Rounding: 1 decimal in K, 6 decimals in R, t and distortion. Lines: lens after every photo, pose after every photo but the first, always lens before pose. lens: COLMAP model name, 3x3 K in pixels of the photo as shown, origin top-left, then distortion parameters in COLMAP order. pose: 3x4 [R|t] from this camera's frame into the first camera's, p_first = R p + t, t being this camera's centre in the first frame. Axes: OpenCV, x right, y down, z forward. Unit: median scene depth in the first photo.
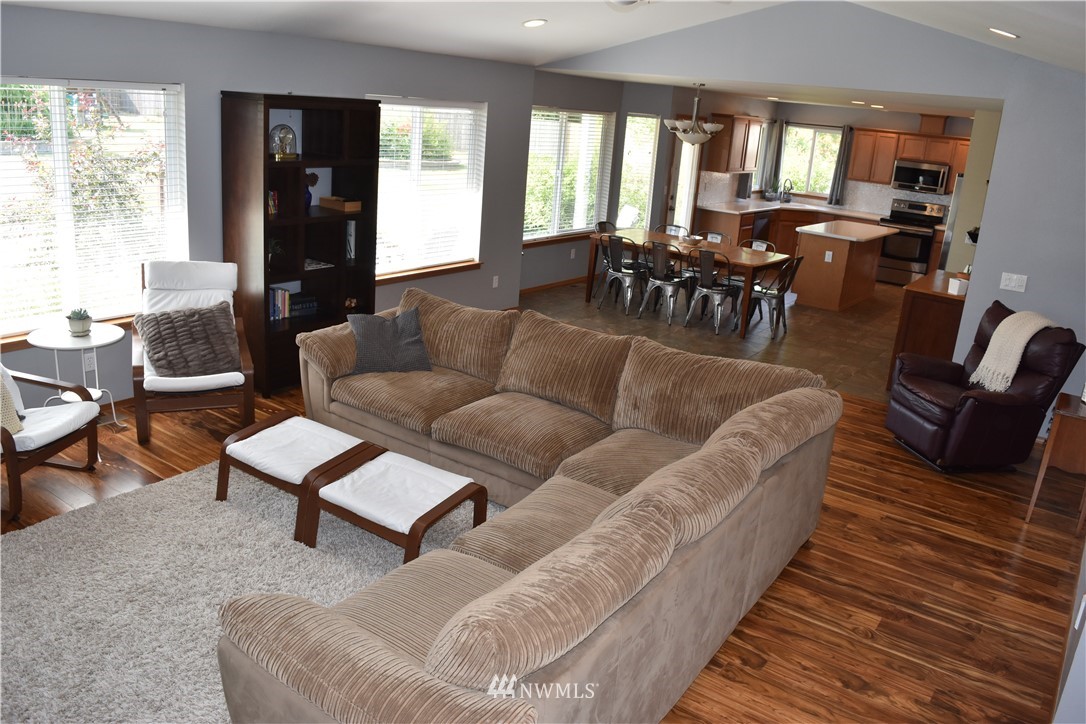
lens RADIAL K [[853.8, 0, 556.6], [0, 853.8, 360.8], [0, 0, 1]] dist [-0.107098, 0.033387]
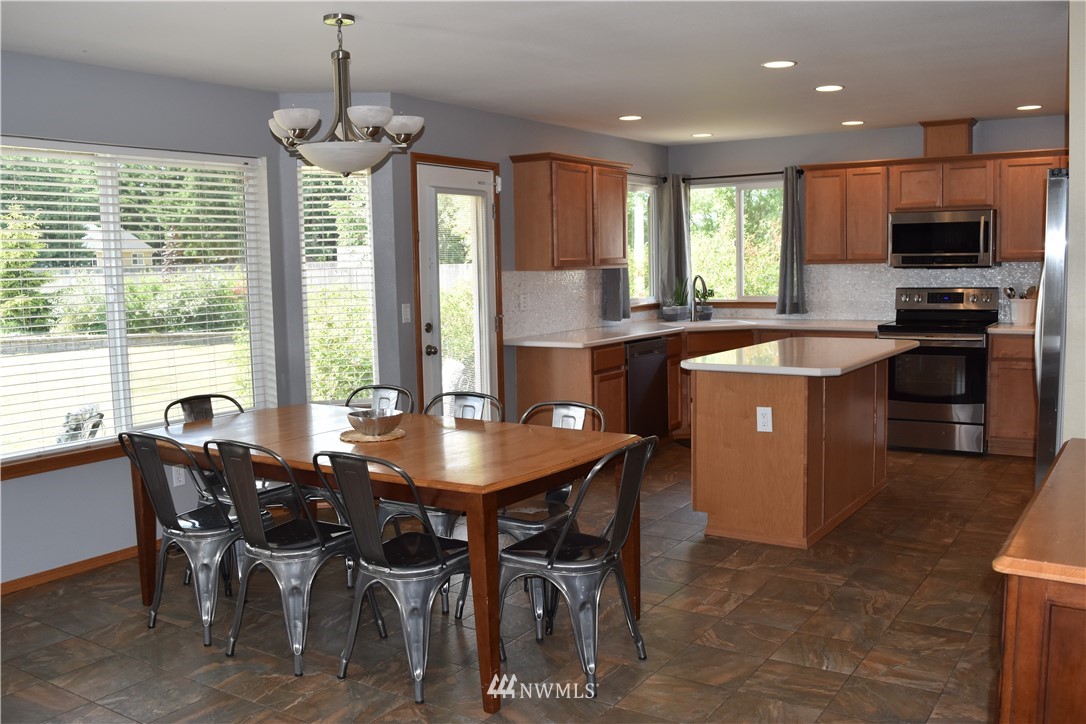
lens RADIAL K [[959.3, 0, 543.0], [0, 959.3, 362.0], [0, 0, 1]] dist [-0.077449, -0.004580]
pose [[0.994706, -0.101639, 0.015154, 0.168149], [0.102678, 0.977055, -0.186604, -0.059656], [0.004160, 0.187172, 0.982318, 0.423911]]
